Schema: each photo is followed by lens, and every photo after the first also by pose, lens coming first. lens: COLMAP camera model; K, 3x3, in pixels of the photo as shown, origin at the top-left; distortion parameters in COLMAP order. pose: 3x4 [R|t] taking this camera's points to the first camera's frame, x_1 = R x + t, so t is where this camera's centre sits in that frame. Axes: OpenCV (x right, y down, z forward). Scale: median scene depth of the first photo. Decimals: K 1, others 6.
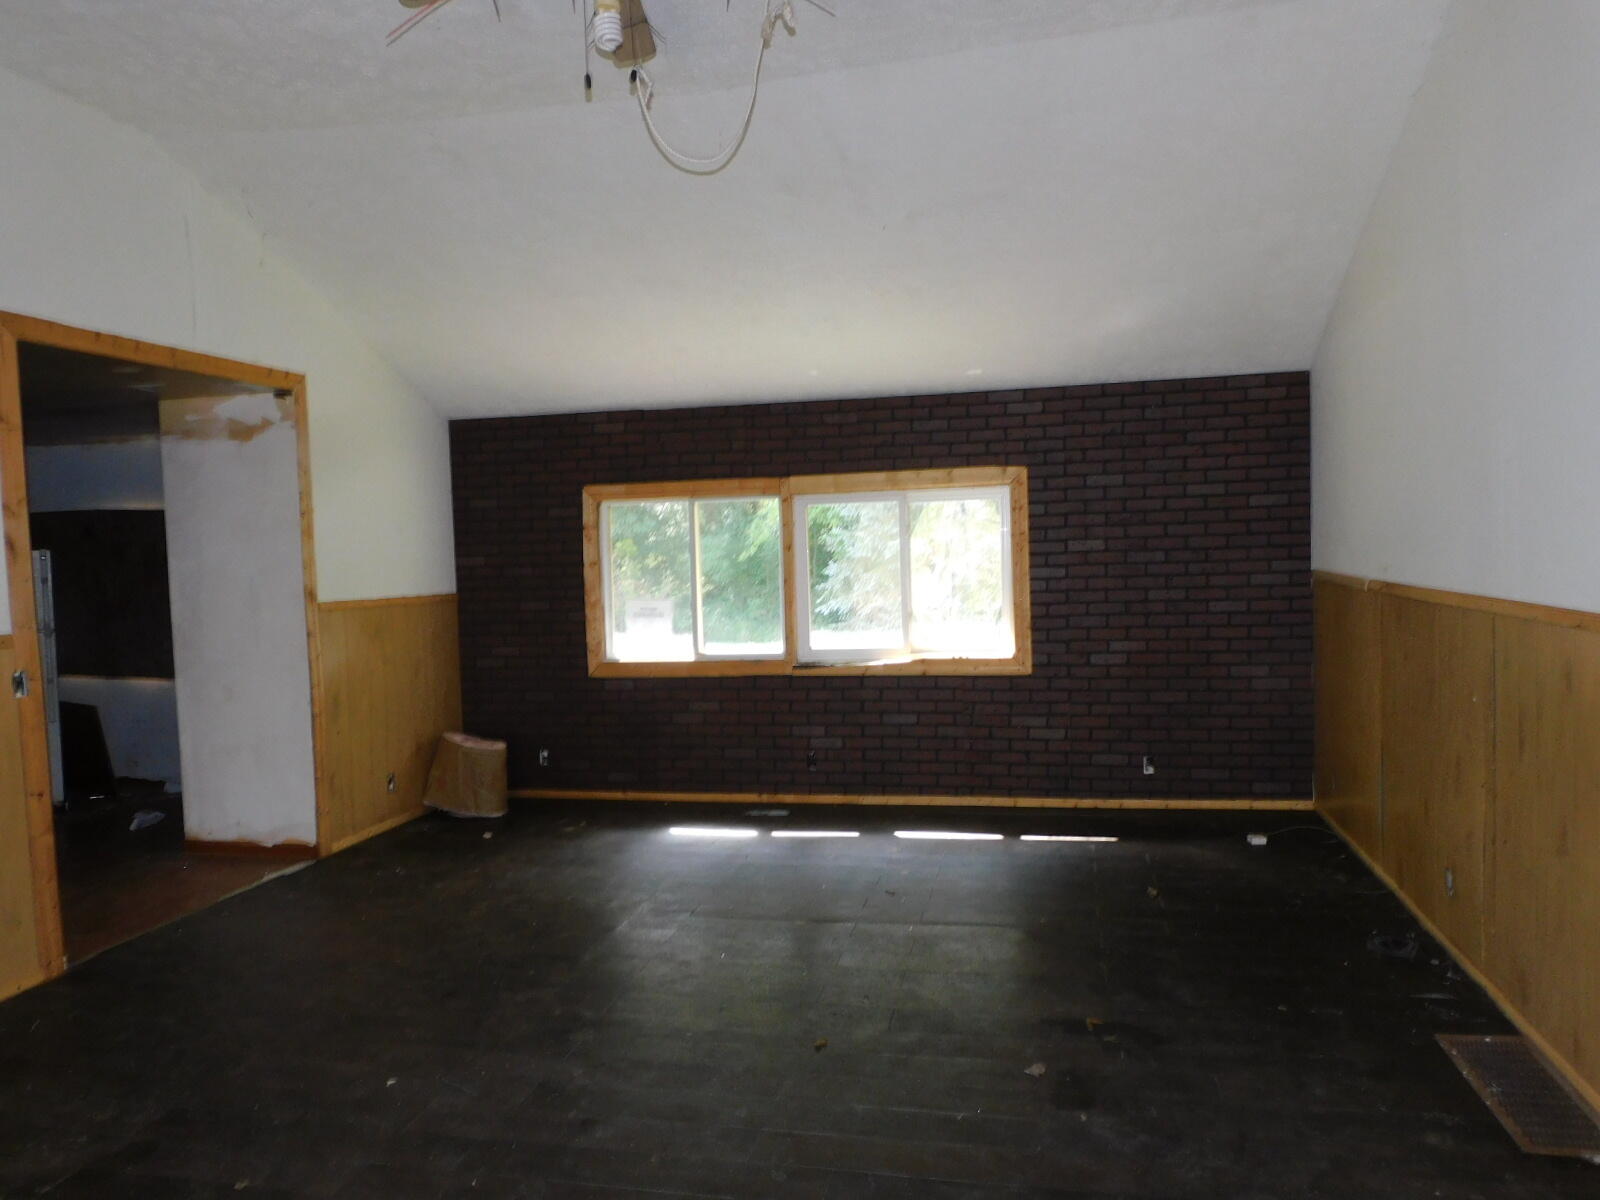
lens RADIAL K [[1129.3, 0, 806.2], [0, 1129.3, 600.3], [0, 0, 1]] dist [0.001611, 0.001085]
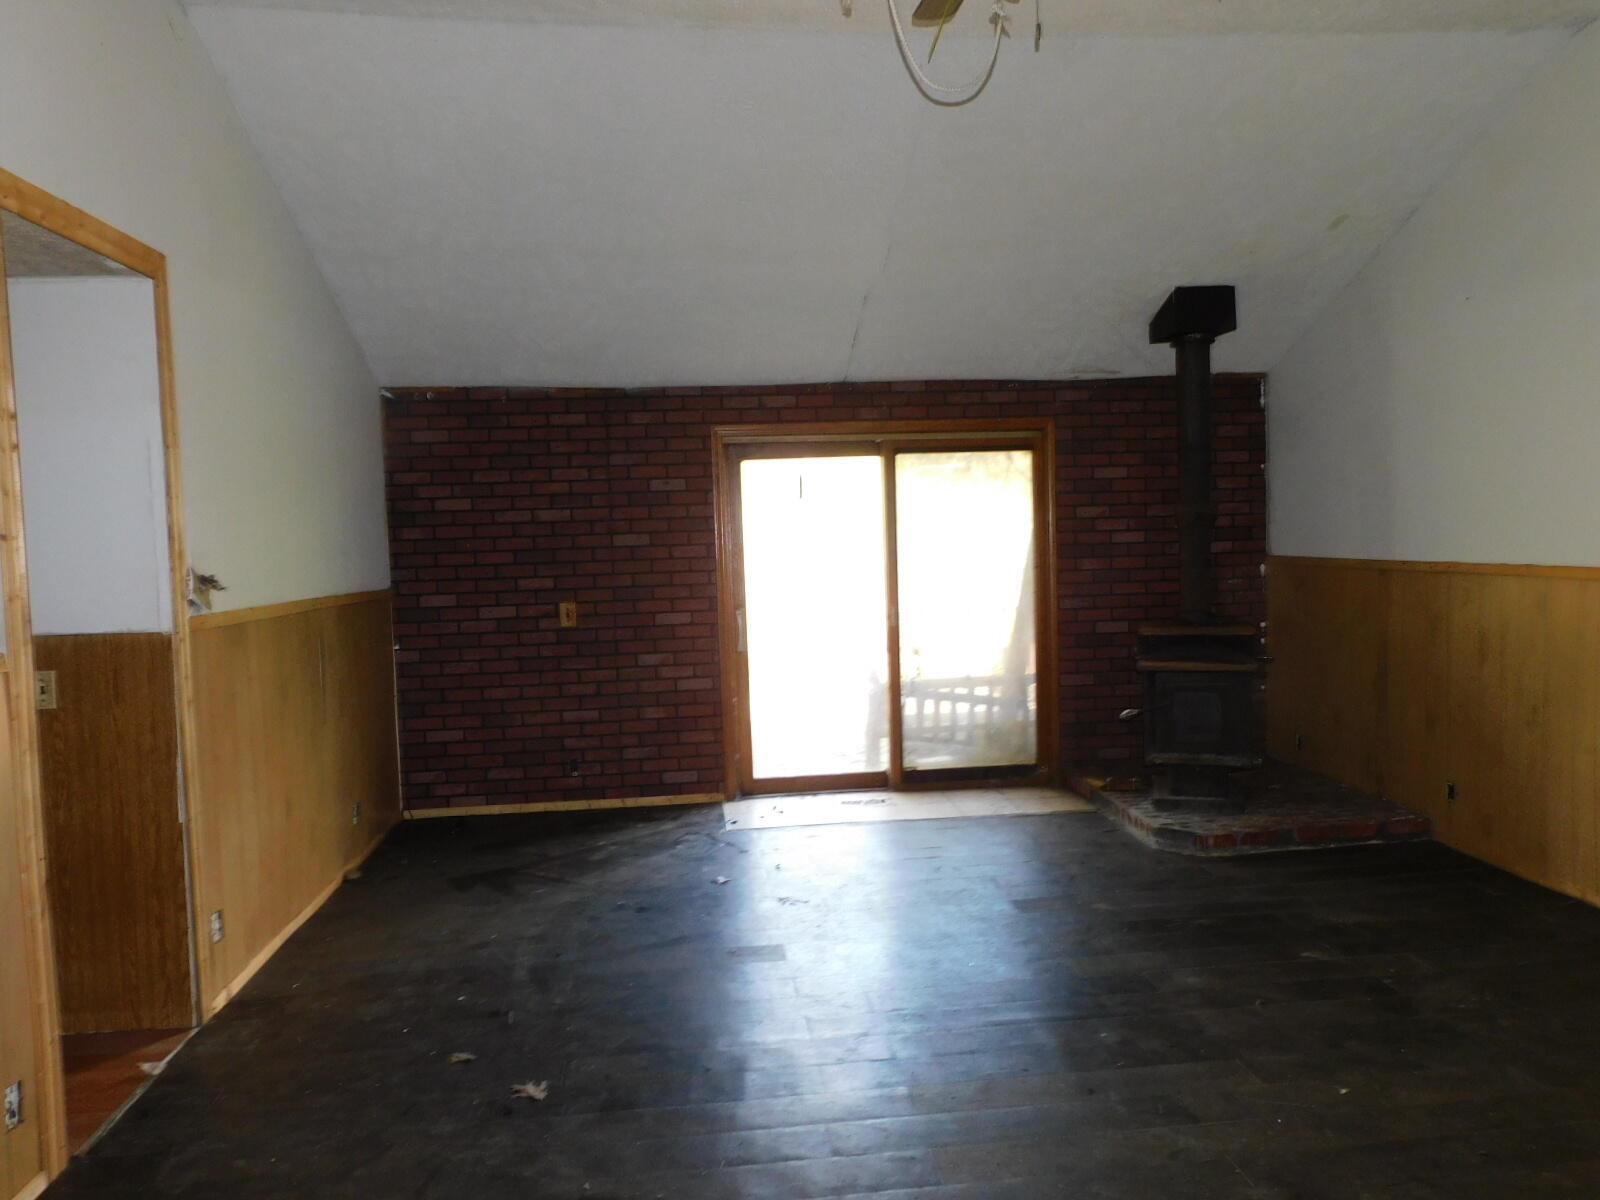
lens RADIAL K [[1129.3, 0, 806.2], [0, 1129.3, 600.3], [0, 0, 1]] dist [0.001611, 0.001085]
pose [[-0.951691, 0.073623, -0.298101, 0.299731], [0.038863, 0.991903, 0.120903, -0.096182], [0.304589, 0.103477, -0.946847, 1.771951]]
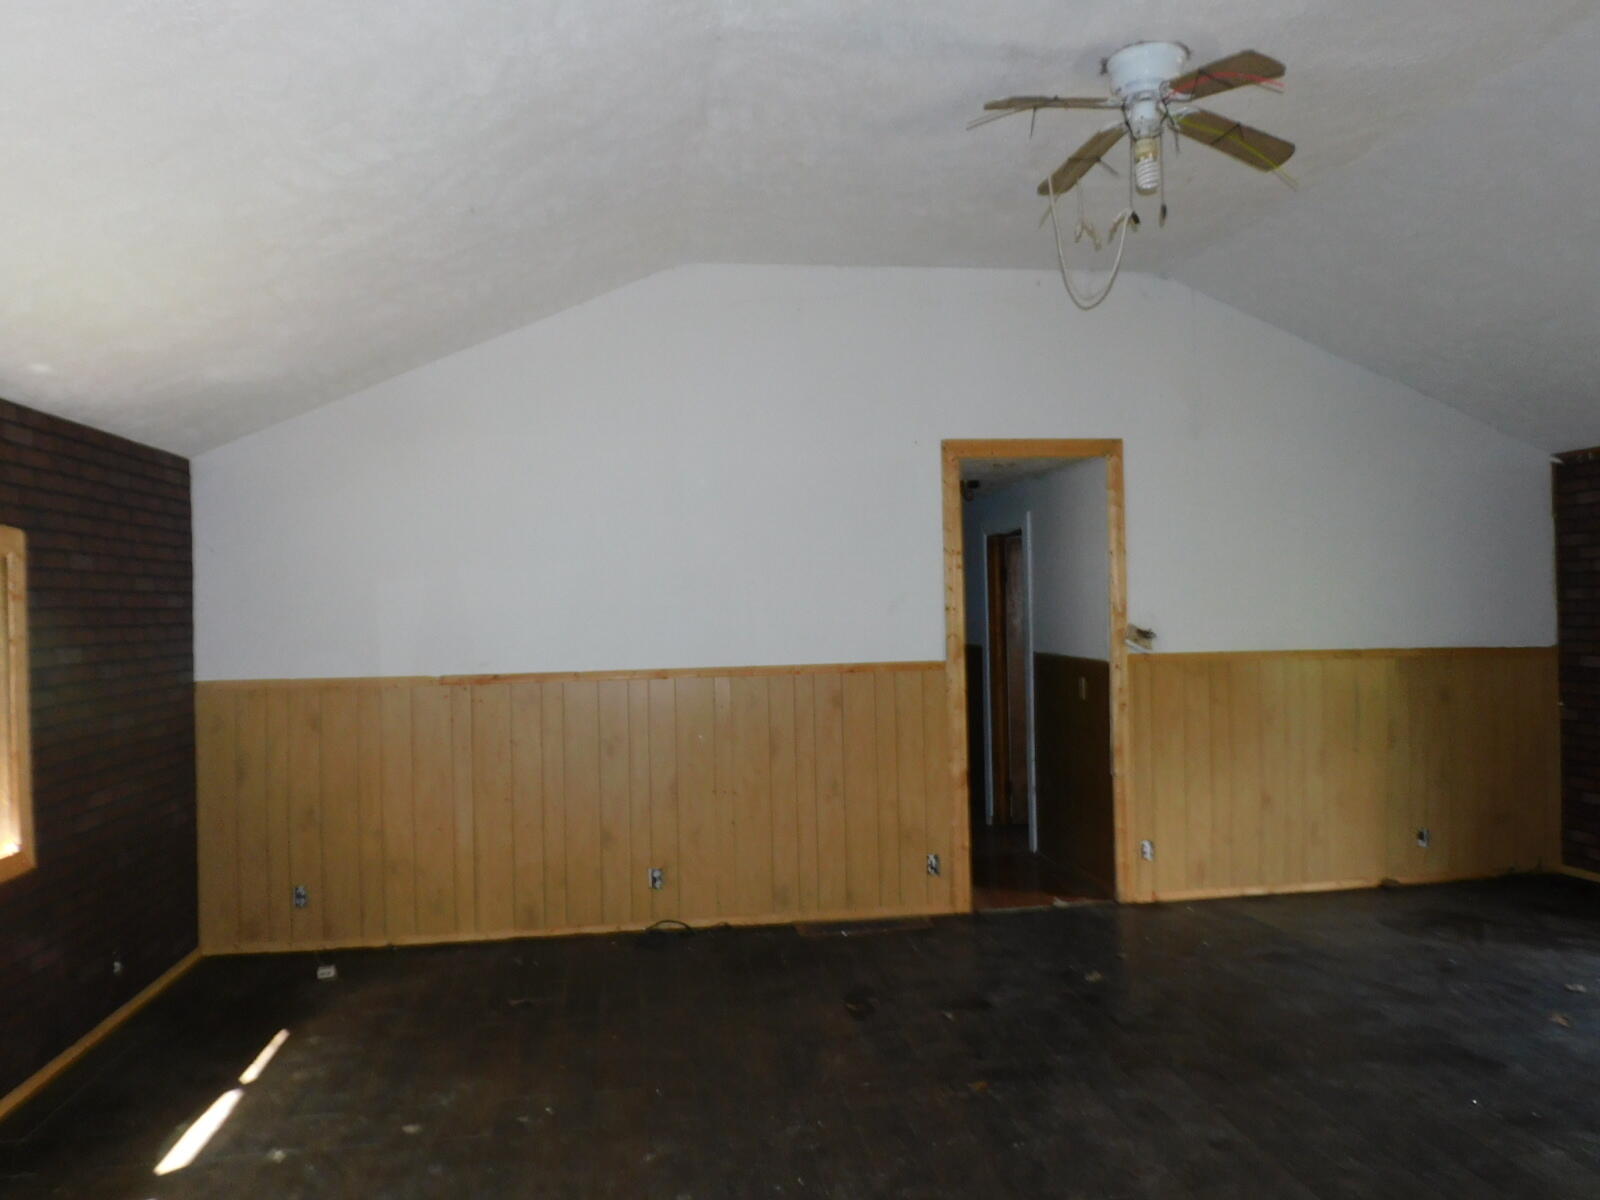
lens RADIAL K [[1129.3, 0, 806.2], [0, 1129.3, 600.3], [0, 0, 1]] dist [0.001611, 0.001085]
pose [[-0.342834, 0.042795, 0.938421, -1.067005], [0.083635, 0.996385, -0.014884, -0.072914], [-0.935666, 0.073382, -0.345174, 1.652842]]
